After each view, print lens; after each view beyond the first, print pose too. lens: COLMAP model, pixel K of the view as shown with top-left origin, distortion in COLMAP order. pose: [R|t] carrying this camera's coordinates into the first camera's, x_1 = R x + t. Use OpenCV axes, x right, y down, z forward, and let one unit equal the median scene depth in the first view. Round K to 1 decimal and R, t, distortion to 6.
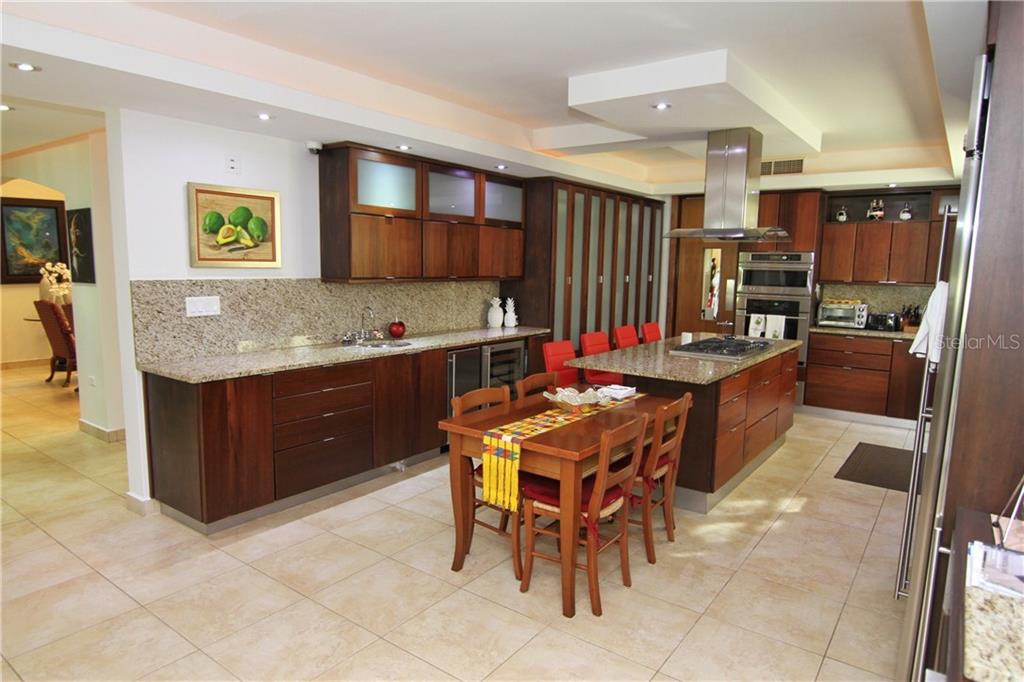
lens RADIAL K [[622.5, 0, 512.1], [0, 622.5, 341.2], [0, 0, 1]] dist [0.001828, -0.000346]
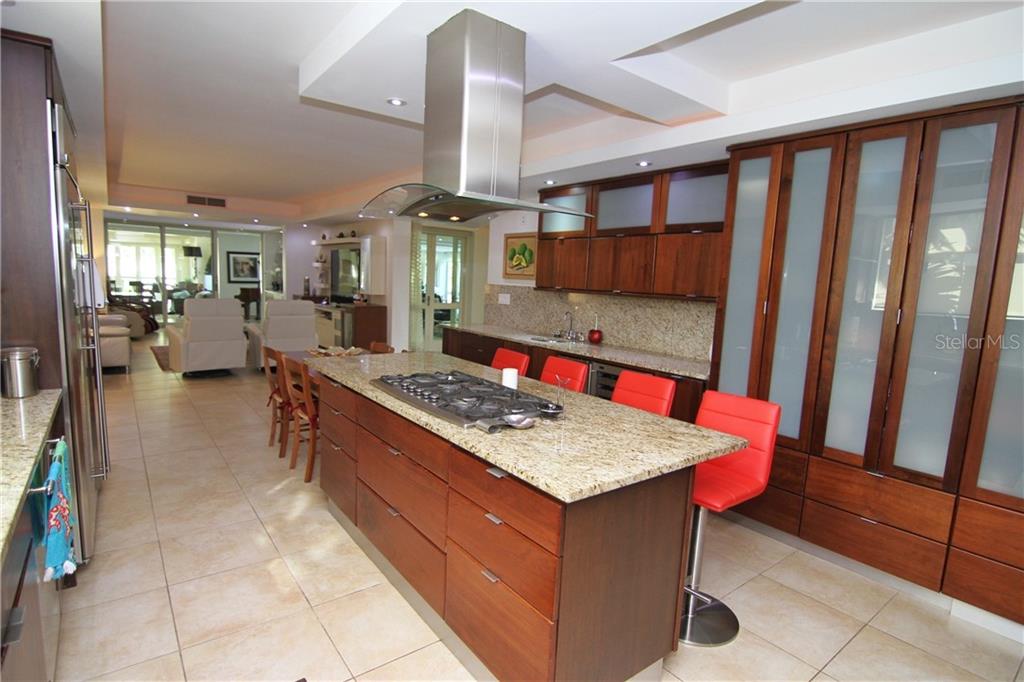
lens RADIAL K [[521.3, 0, 511.5], [0, 521.3, 346.4], [0, 0, 1]] dist [-0.003168, -0.000658]
pose [[-0.278417, 0.099014, -0.955343, 0.799499], [-0.163676, 0.975231, 0.148775, -0.122555], [0.946411, 0.197788, -0.255315, 1.149599]]
